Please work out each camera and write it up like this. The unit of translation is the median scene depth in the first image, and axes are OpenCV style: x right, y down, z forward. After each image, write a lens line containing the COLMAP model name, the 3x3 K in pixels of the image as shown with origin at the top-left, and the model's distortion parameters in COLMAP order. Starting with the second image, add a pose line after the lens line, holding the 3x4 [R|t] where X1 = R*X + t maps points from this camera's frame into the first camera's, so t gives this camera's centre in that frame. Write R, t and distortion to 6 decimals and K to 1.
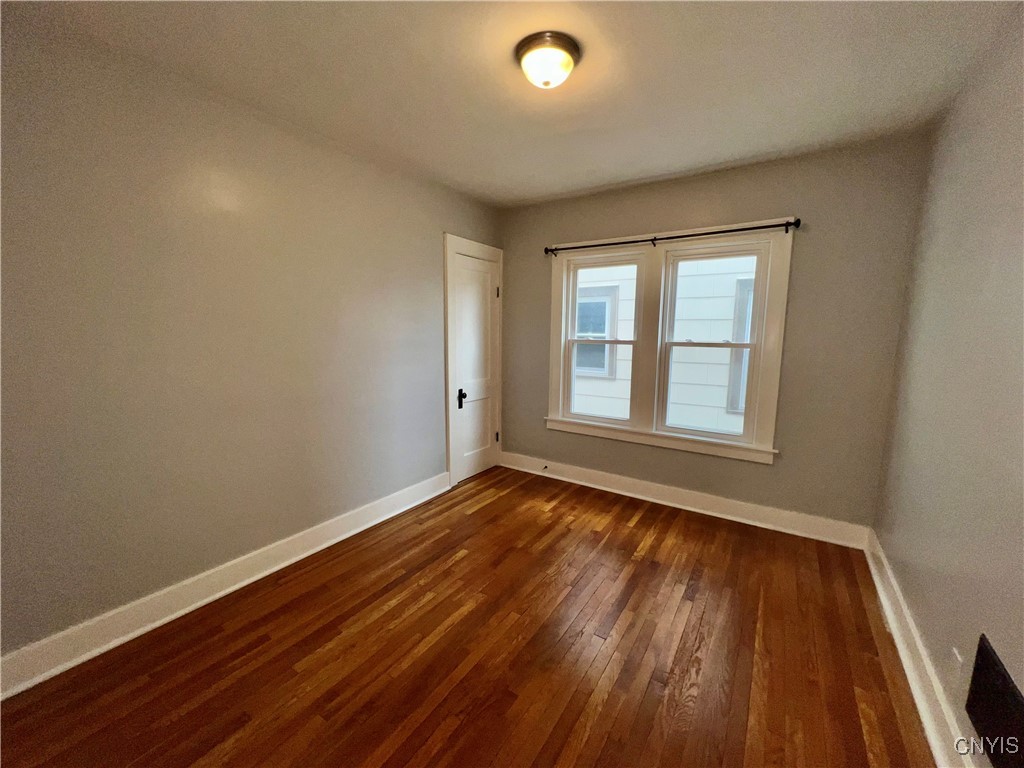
lens RADIAL K [[408.8, 0, 514.1], [0, 408.8, 371.1], [0, 0, 1]] dist [-0.000284, 0.000093]
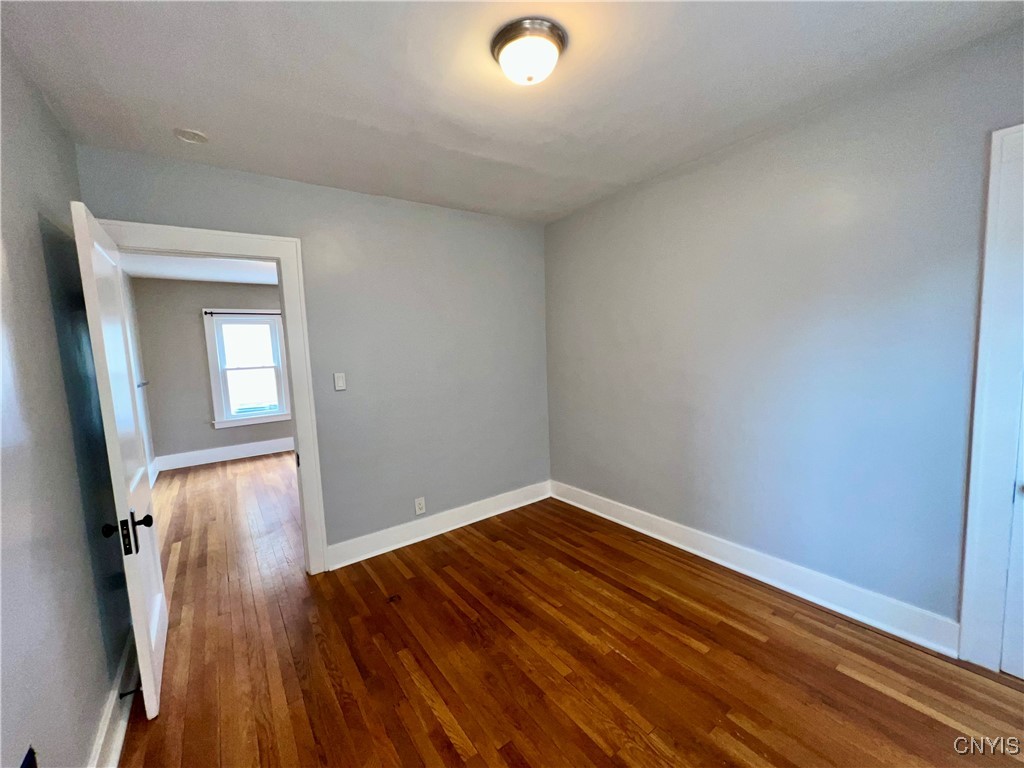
lens RADIAL K [[408.4, 0, 512.5], [0, 408.4, 385.0], [0, 0, 1]] dist [-0.001012, 0.000007]
pose [[-0.343278, 0.095445, -0.934372, 0.745428], [-0.056469, 0.990926, 0.121967, -0.111370], [0.937535, 0.094632, -0.334773, 1.039291]]
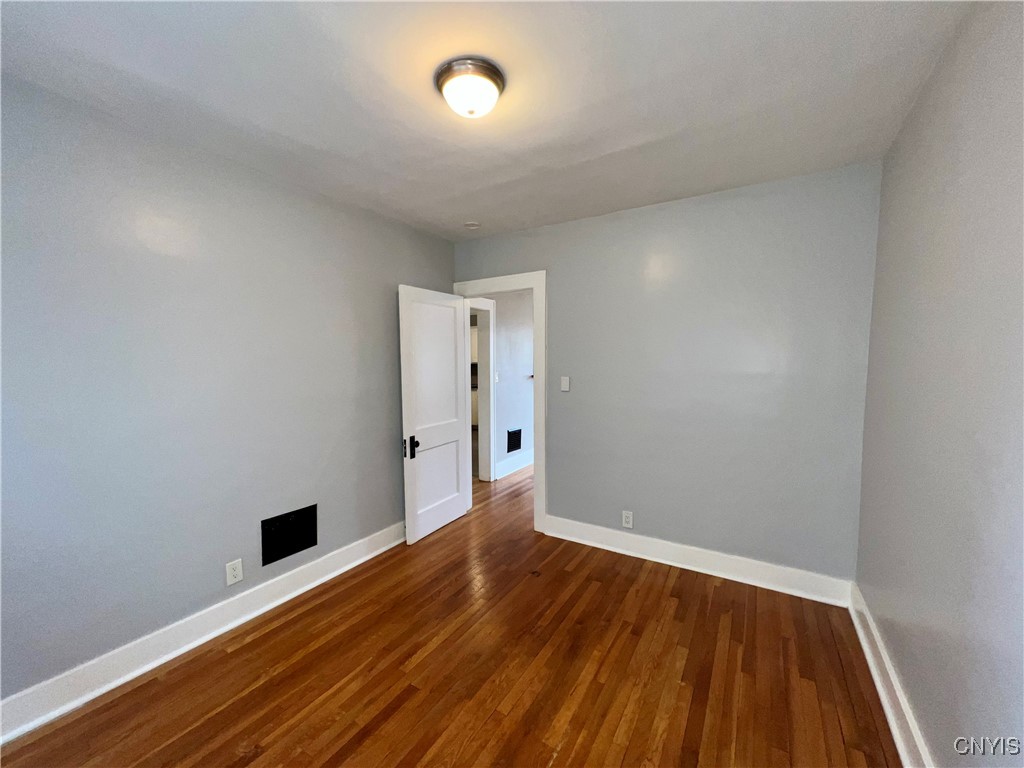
lens RADIAL K [[408.4, 0, 512.5], [0, 408.4, 385.0], [0, 0, 1]] dist [-0.001012, 0.000007]
pose [[-0.999305, 0.000618, -0.037268, 0.012520], [-0.005615, 0.985957, 0.166905, -0.182372], [0.036847, 0.166999, -0.985268, 1.576894]]
